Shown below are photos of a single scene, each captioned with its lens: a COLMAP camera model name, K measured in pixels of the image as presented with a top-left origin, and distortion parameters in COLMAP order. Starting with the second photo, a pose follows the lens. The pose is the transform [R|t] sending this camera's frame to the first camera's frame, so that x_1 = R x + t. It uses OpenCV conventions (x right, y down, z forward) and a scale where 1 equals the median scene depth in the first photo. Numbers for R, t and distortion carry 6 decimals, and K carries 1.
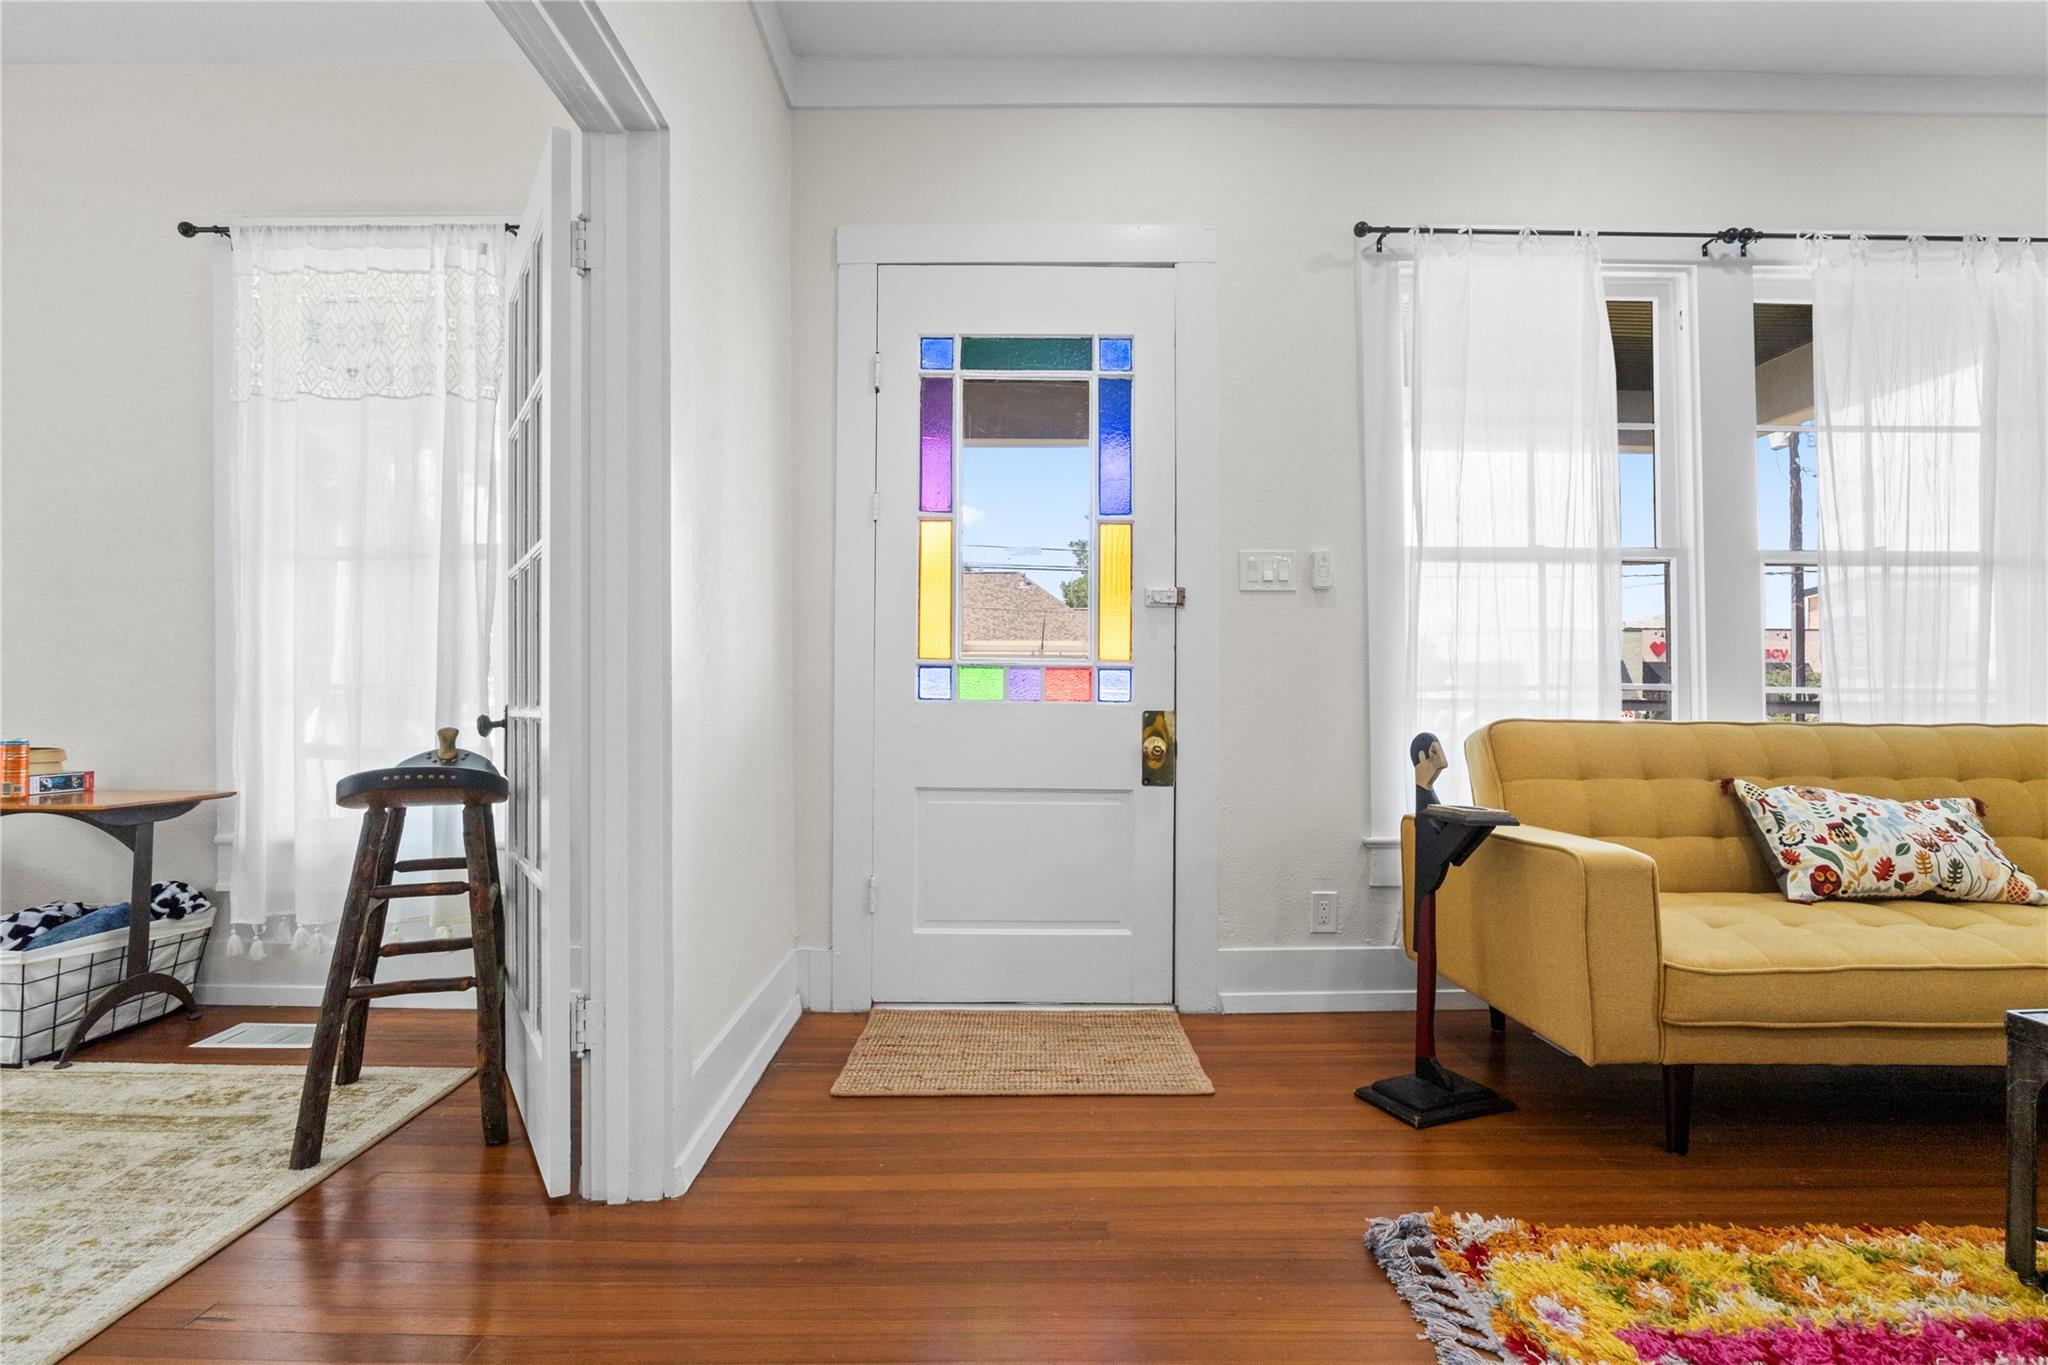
lens RADIAL K [[960.9, 0, 1024.0], [0, 960.9, 682.5], [0, 0, 1]] dist [-0.015588, 0.000538]
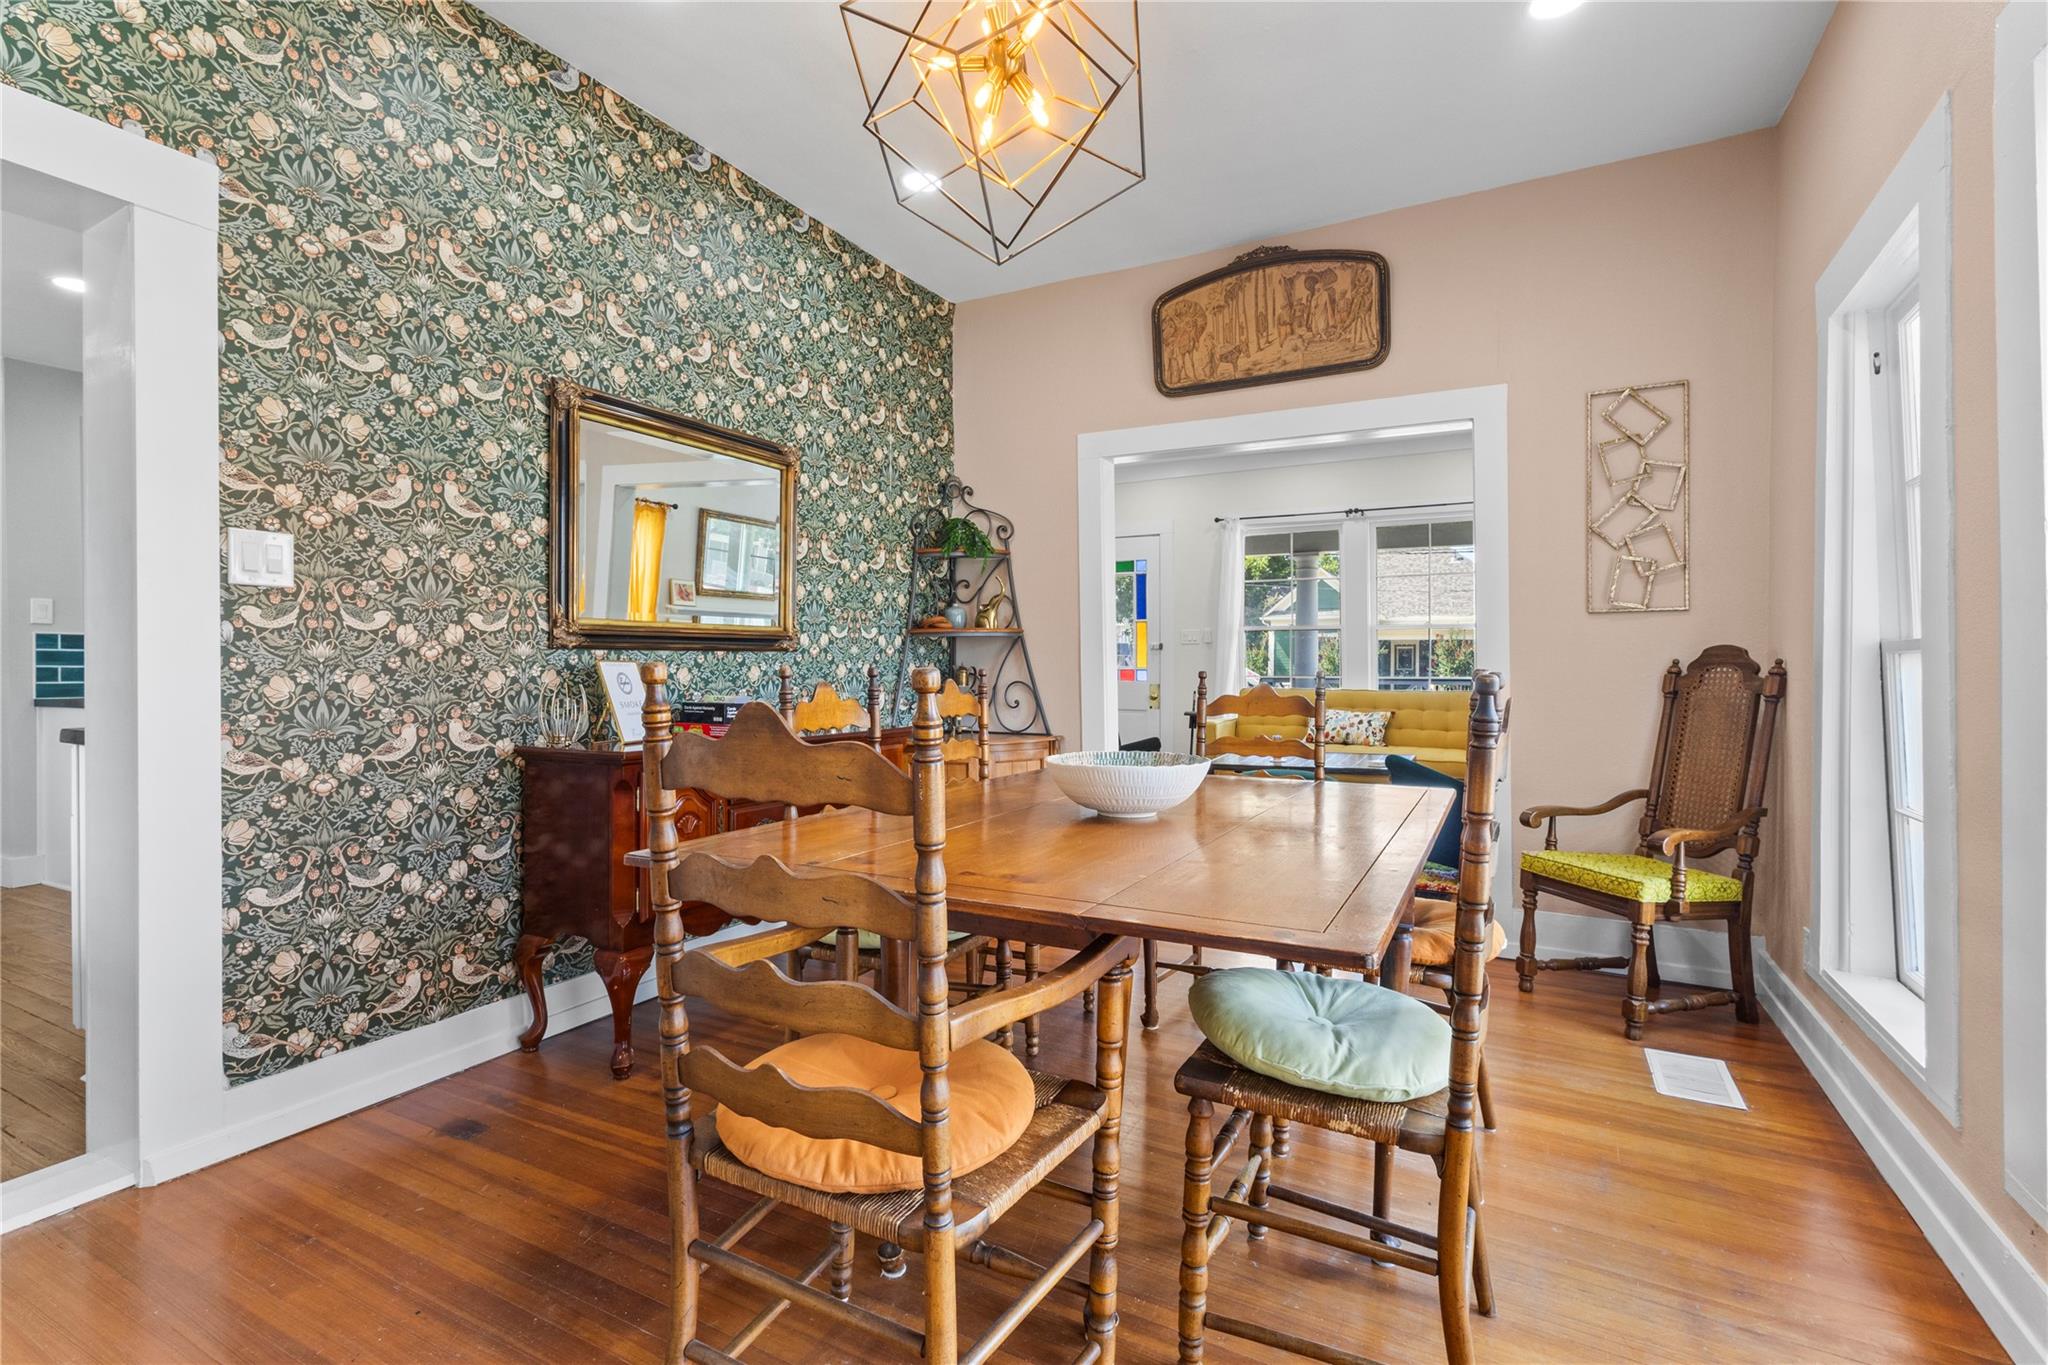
lens RADIAL K [[968.9, 0, 1024.0], [0, 968.9, 682.5], [0, 0, 1]] dist [-0.001403, 0.000082]
pose [[0.886848, 0.008808, -0.461977, 1.287653], [0.006096, 0.999508, 0.030759, -0.077146], [0.462021, -0.030095, 0.886358, -2.054372]]
